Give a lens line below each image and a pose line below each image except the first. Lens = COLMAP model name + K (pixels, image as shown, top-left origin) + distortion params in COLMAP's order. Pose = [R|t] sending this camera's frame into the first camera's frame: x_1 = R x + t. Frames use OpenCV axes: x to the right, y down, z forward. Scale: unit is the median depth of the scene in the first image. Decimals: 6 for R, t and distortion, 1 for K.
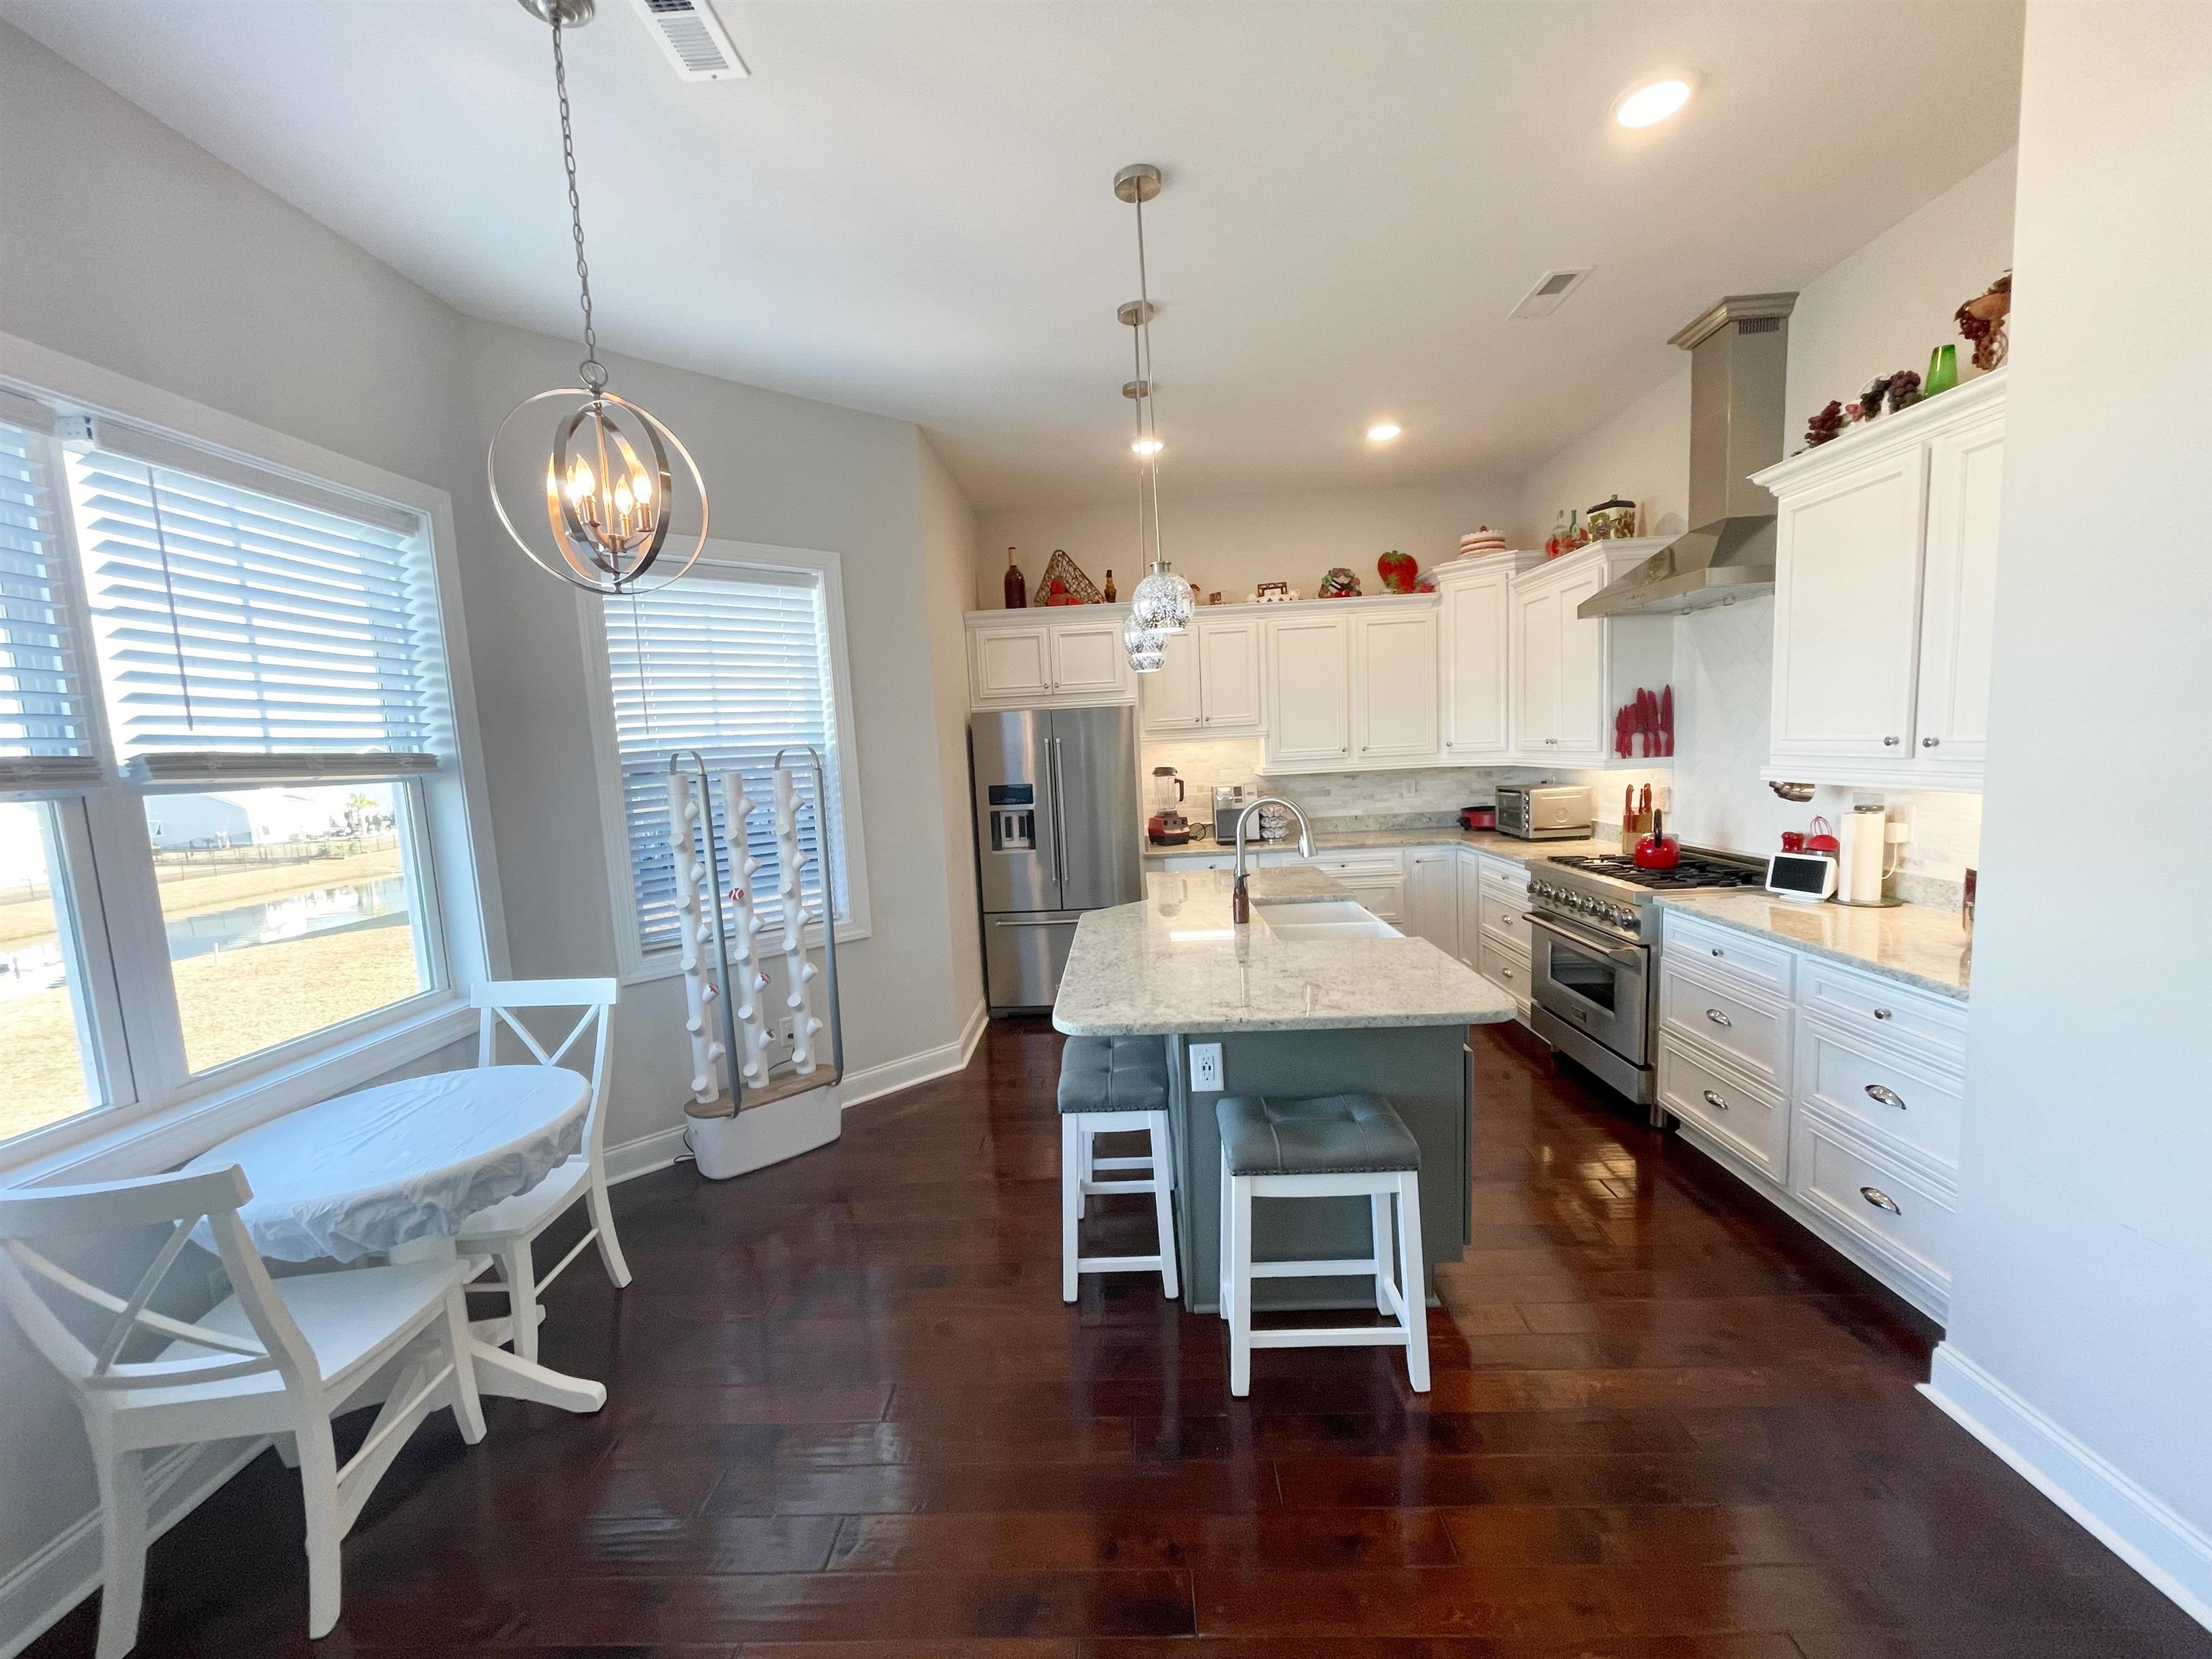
lens RADIAL K [[894.3, 0, 1094.6], [0, 894.3, 841.1], [0, 0, 1]] dist [-0.005812, 0.000186]
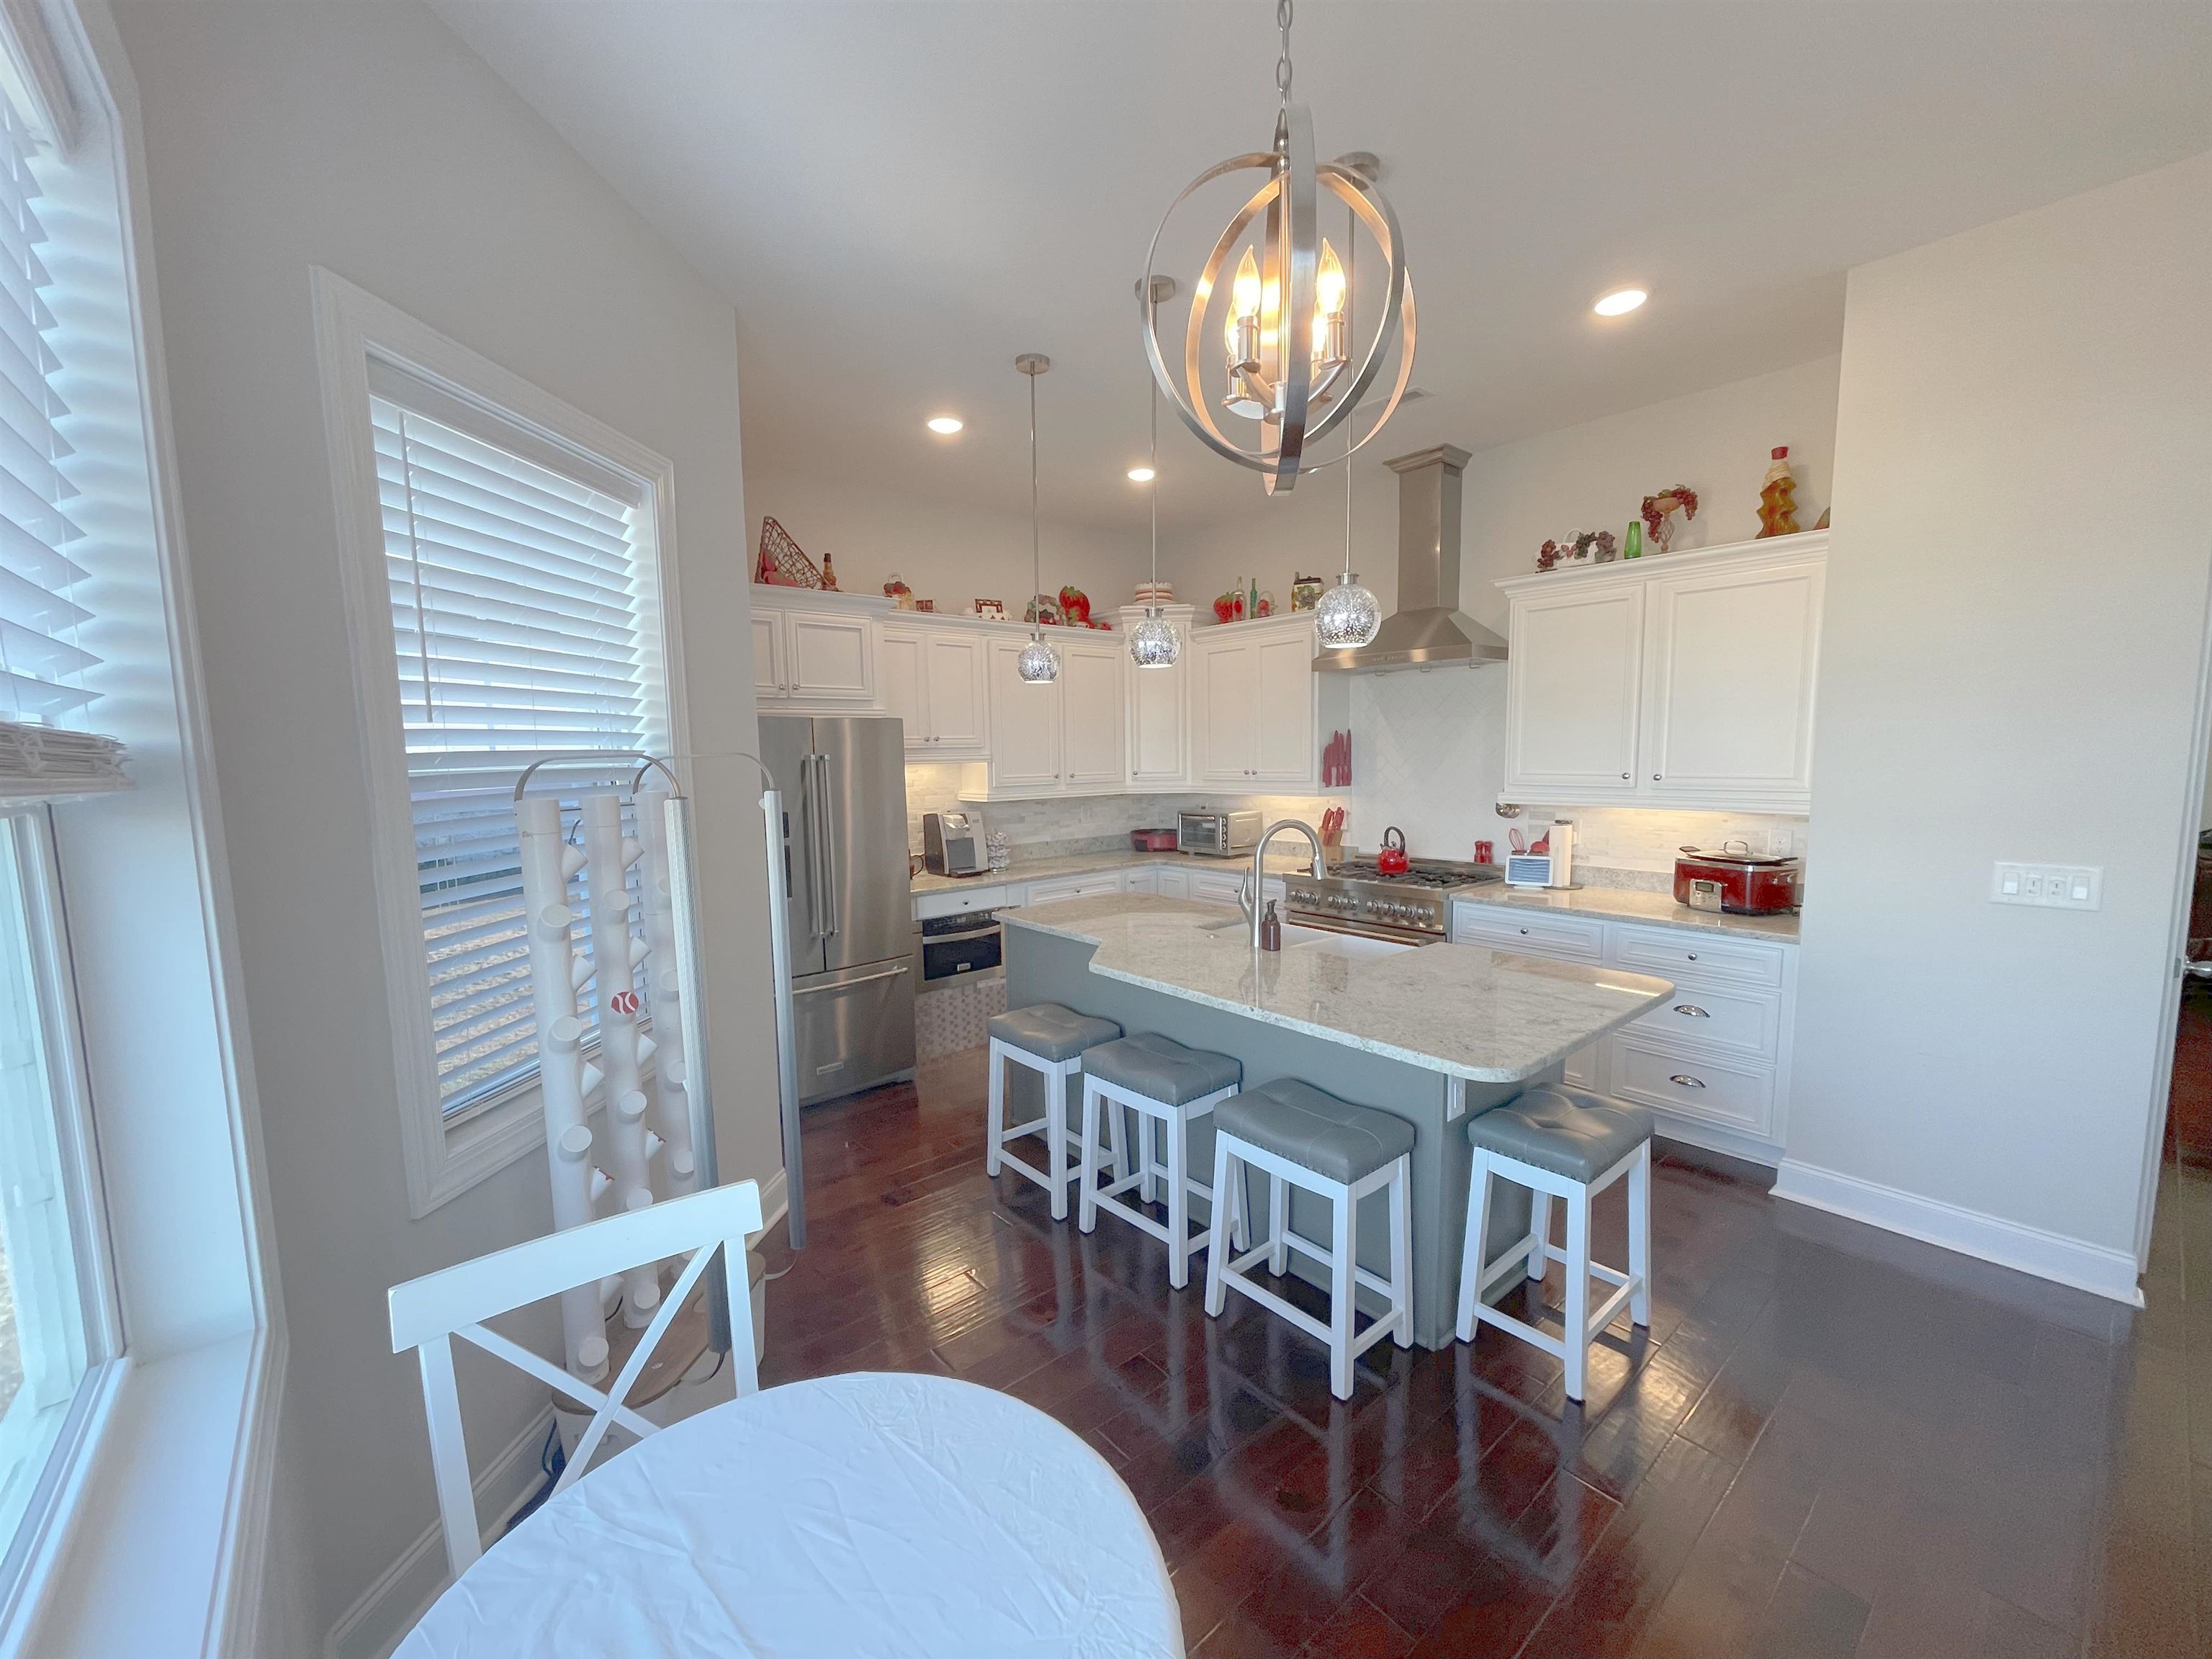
lens RADIAL K [[894.3, 0, 1122.1], [0, 894.3, 839.7], [0, 0, 1]] dist [-0.005812, 0.000186]
pose [[0.737207, -0.029672, 0.675015, -0.613126], [0.052899, 0.998503, -0.013882, -0.024304], [-0.673593, 0.045942, 0.737673, 0.387572]]
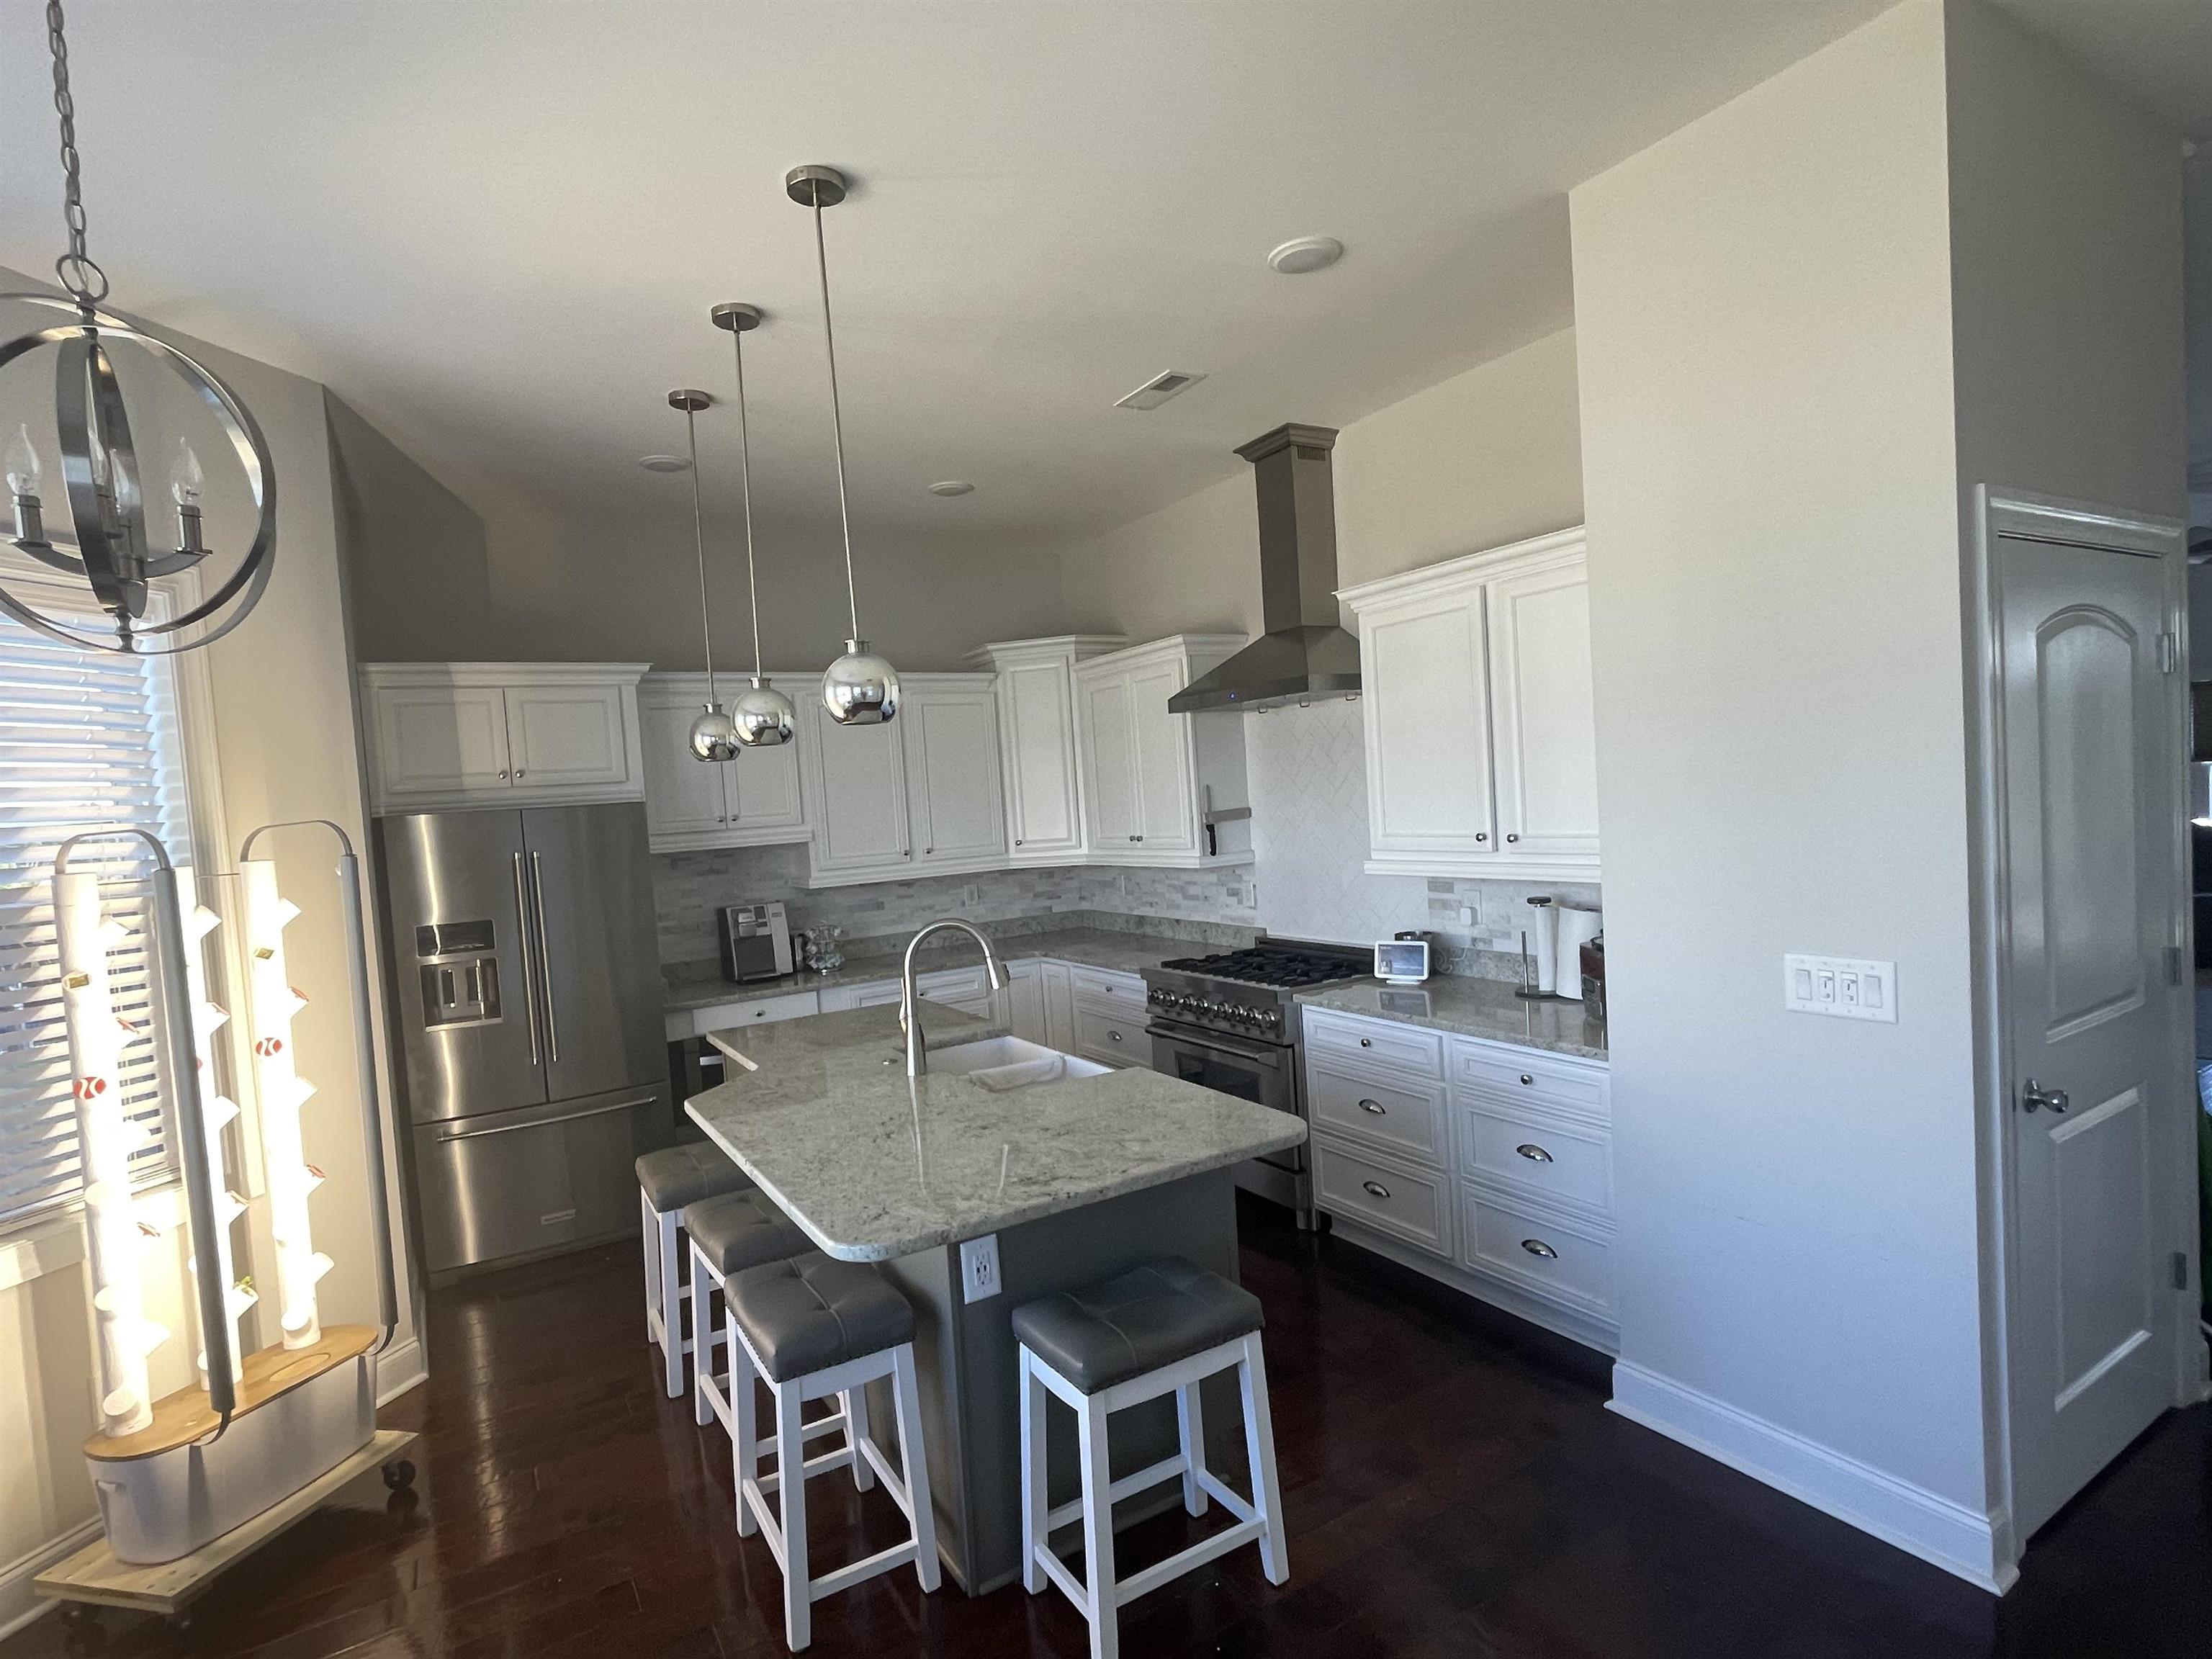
lens RADIAL K [[1134.6, 0, 1106.0], [0, 1134.6, 850.8], [0, 0, 1]] dist [0.002648, -0.005046]
pose [[0.838307, -0.032610, 0.544223, -0.245127], [0.083850, 0.994045, -0.069596, -0.028301], [-0.538713, 0.103976, 0.836049, 0.039624]]
